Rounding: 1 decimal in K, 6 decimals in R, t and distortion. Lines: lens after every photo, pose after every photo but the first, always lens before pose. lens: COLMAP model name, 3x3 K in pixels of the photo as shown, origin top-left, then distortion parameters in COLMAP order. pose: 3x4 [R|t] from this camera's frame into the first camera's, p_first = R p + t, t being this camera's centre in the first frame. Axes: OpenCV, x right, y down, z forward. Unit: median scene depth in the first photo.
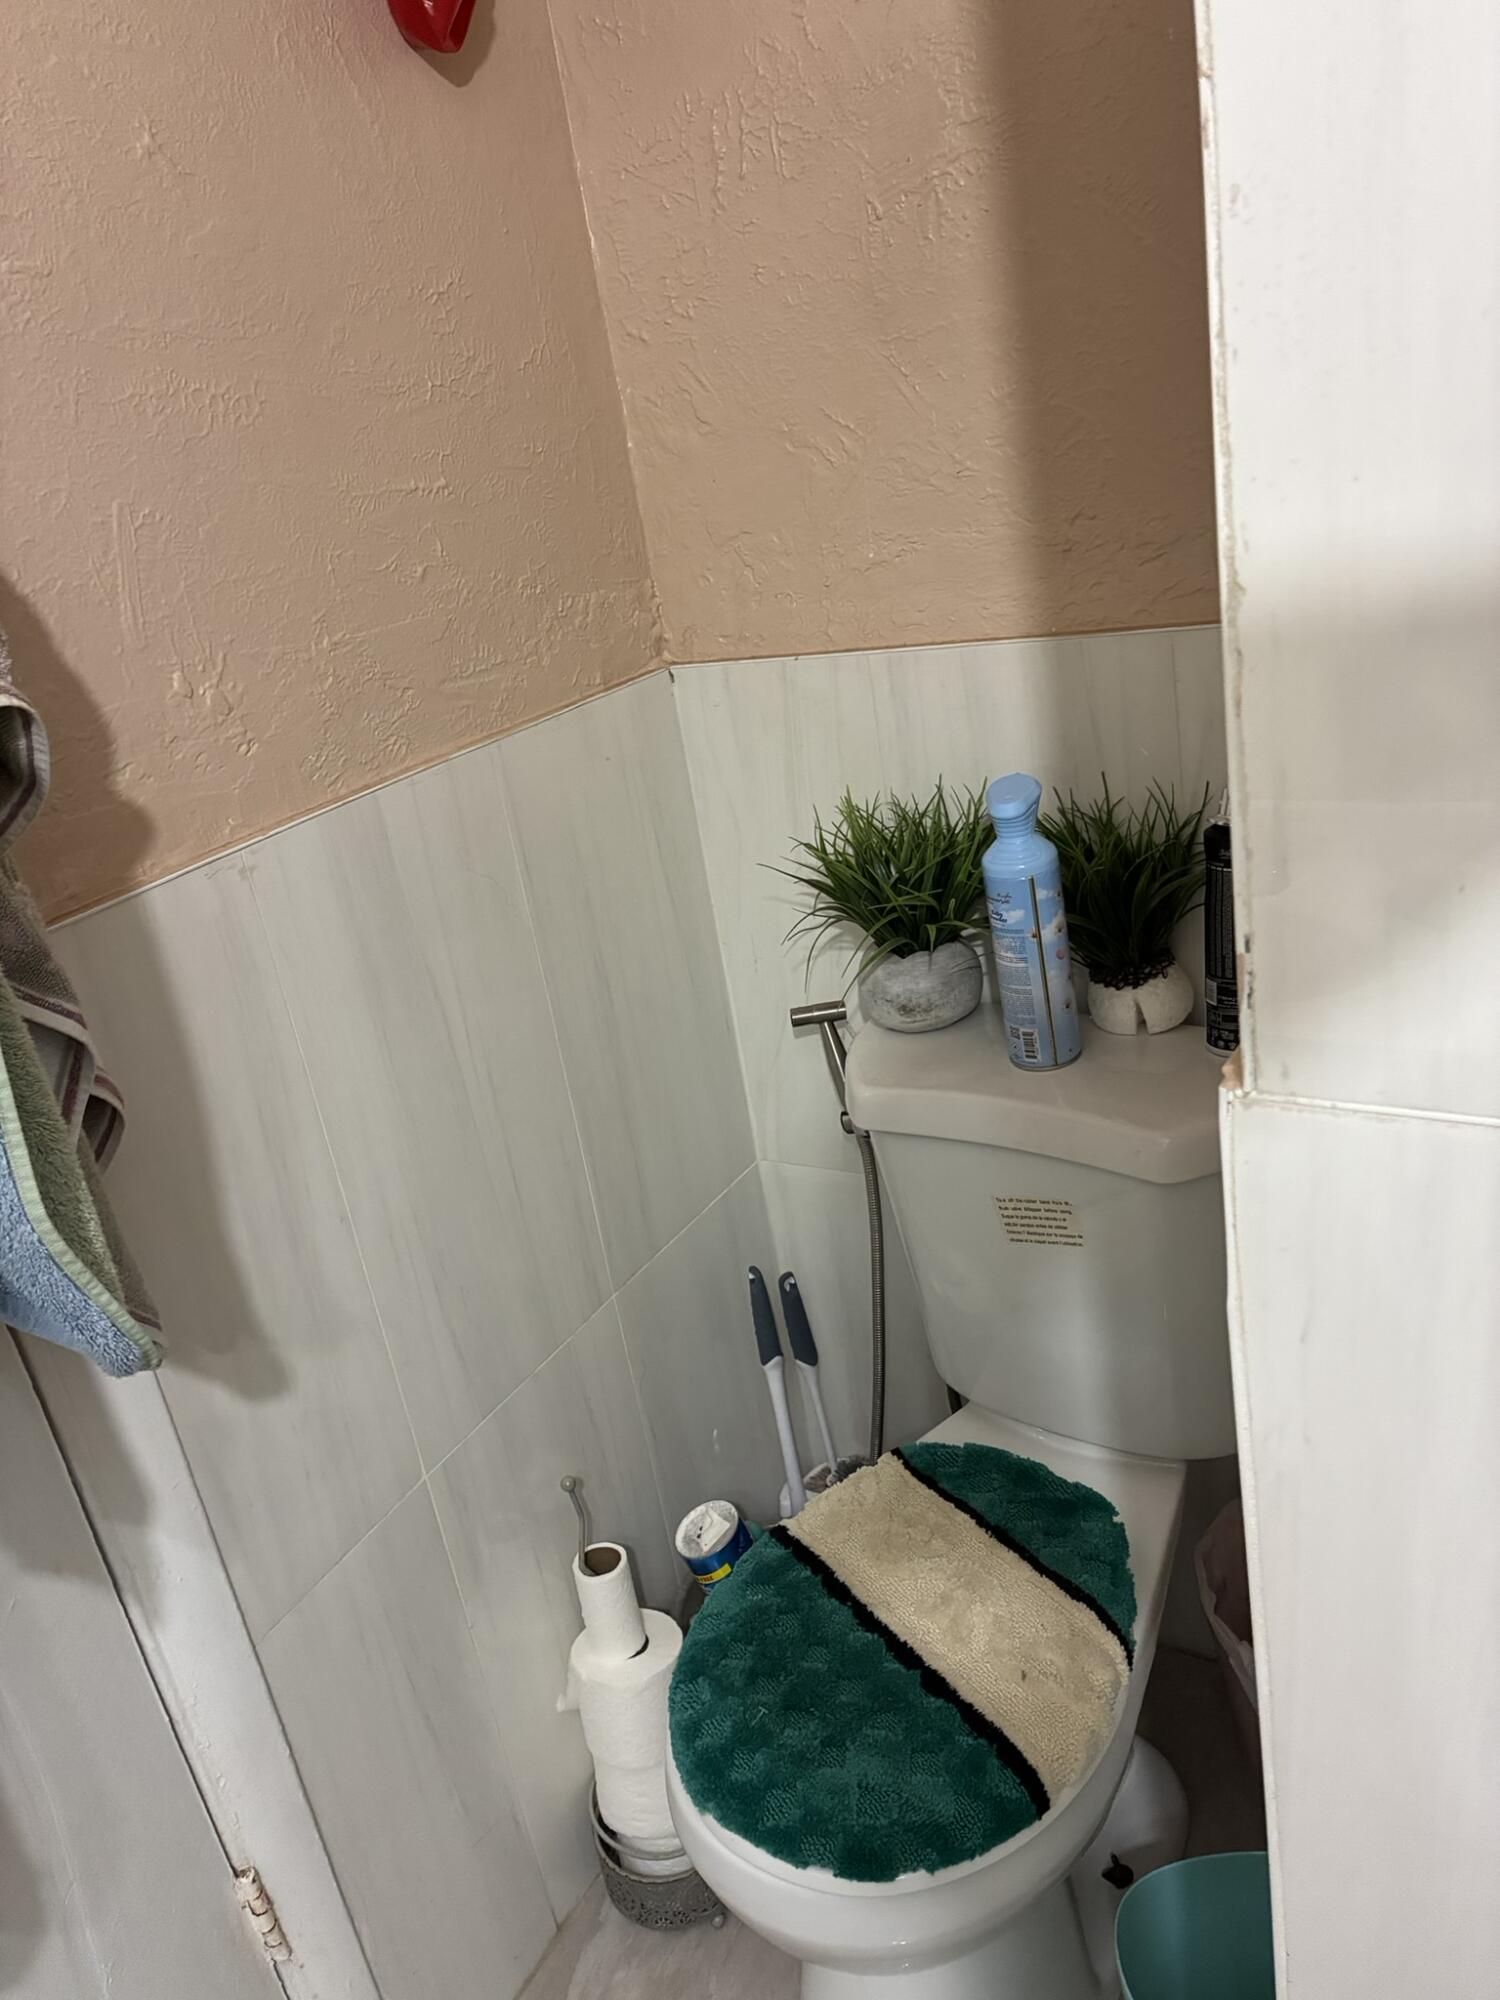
lens RADIAL K [[1493.6, 0, 747.3], [0, 1493.6, 998.5], [0, 0, 1]] dist [0.005761, -0.026278]
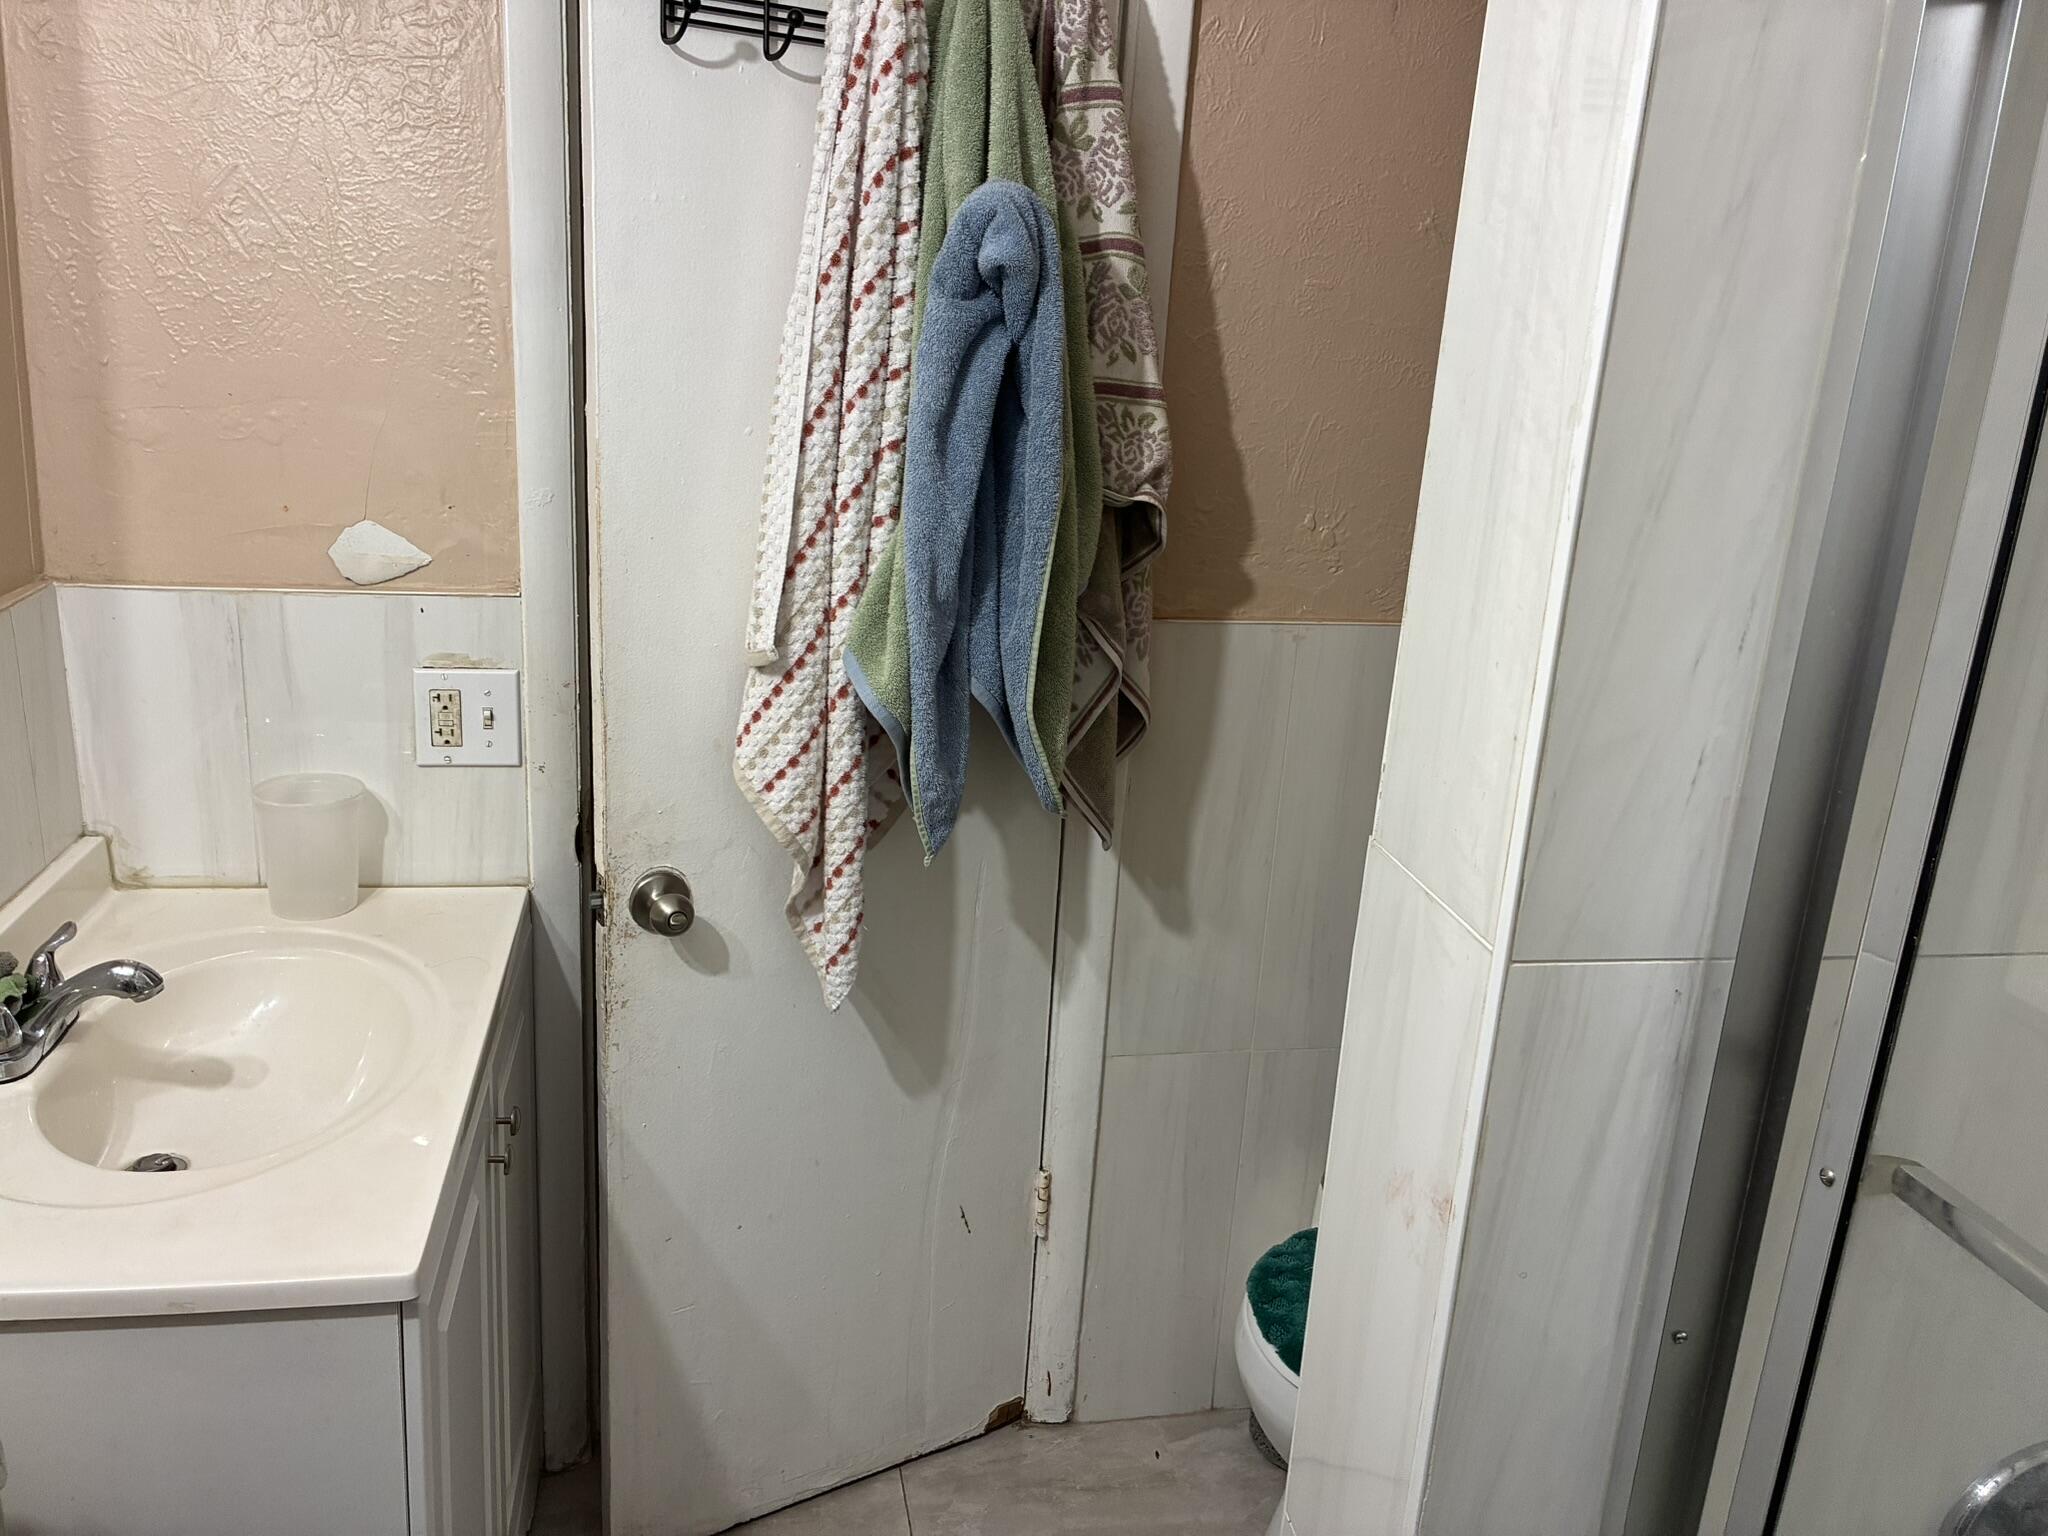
lens RADIAL K [[1529.4, 0, 1029.1], [0, 1529.4, 773.3], [0, 0, 1]] dist [0.005761, -0.026278]
pose [[0.641800, 0.394153, -0.657827, 0.695475], [-0.424252, 0.897071, 0.123586, -0.035545], [0.638829, 0.199767, 0.742961, -0.452330]]
